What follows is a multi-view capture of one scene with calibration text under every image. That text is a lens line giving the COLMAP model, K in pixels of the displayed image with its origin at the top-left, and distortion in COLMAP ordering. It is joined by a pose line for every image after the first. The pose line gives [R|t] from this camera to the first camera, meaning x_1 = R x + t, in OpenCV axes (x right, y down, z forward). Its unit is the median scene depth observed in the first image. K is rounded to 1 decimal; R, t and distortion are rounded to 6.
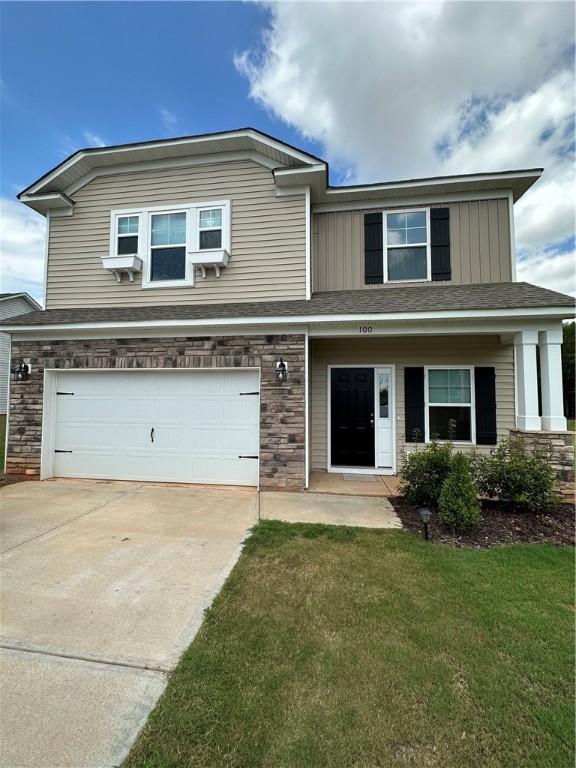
lens RADIAL K [[306.1, 0, 290.2], [0, 306.1, 386.1], [0, 0, 1]] dist [-0.001567, 0.000124]
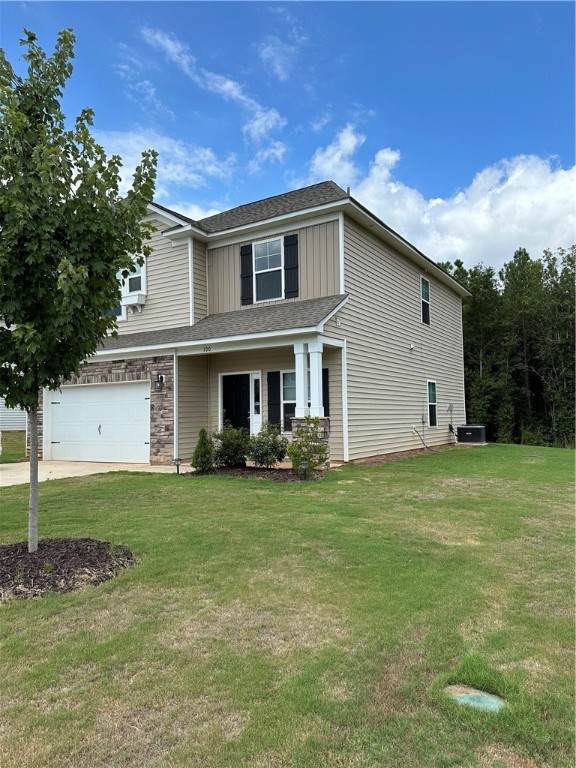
lens RADIAL K [[531.7, 0, 307.5], [0, 531.7, 389.1], [0, 0, 1]] dist [0.073487, -0.100226]
pose [[0.923012, -0.041921, -0.382481, 1.383096], [0.040292, 0.999113, -0.012271, 0.039522], [0.382656, -0.004085, 0.923882, -0.927926]]
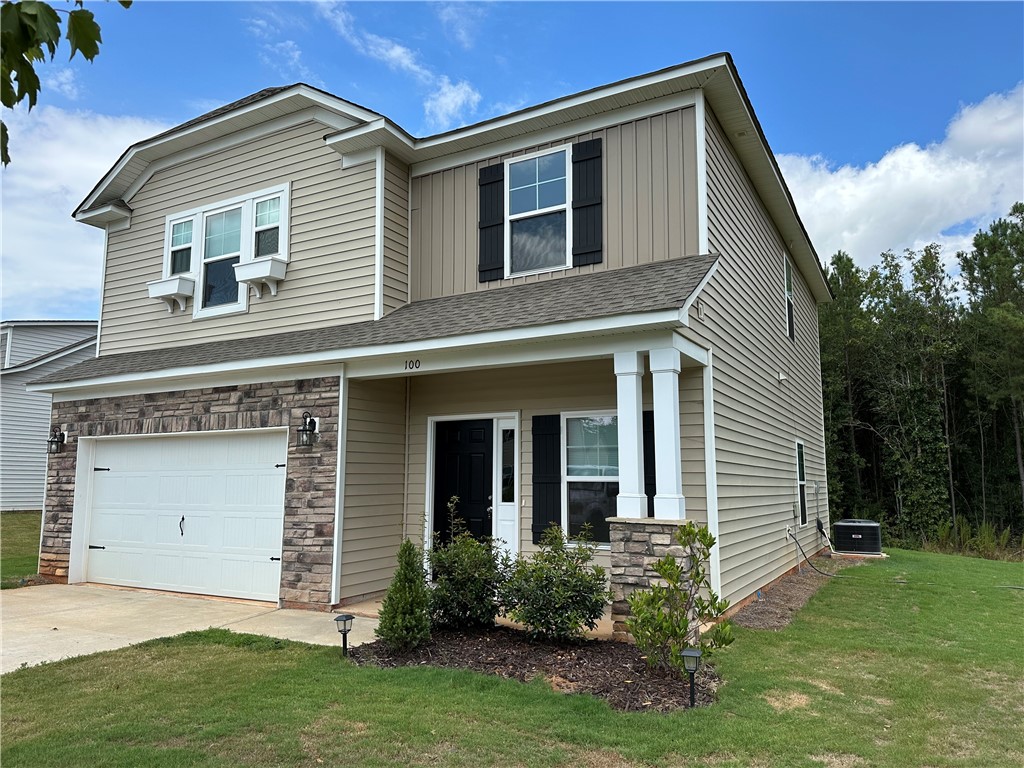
lens RADIAL K [[708.9, 0, 527.5], [0, 708.9, 400.1], [0, 0, 1]] dist [0.073487, -0.100226]
pose [[0.937260, -0.046594, -0.345504, 0.876136], [0.020397, 0.996660, -0.079077, 0.016244], [0.348035, 0.067068, 0.935079, -0.297662]]
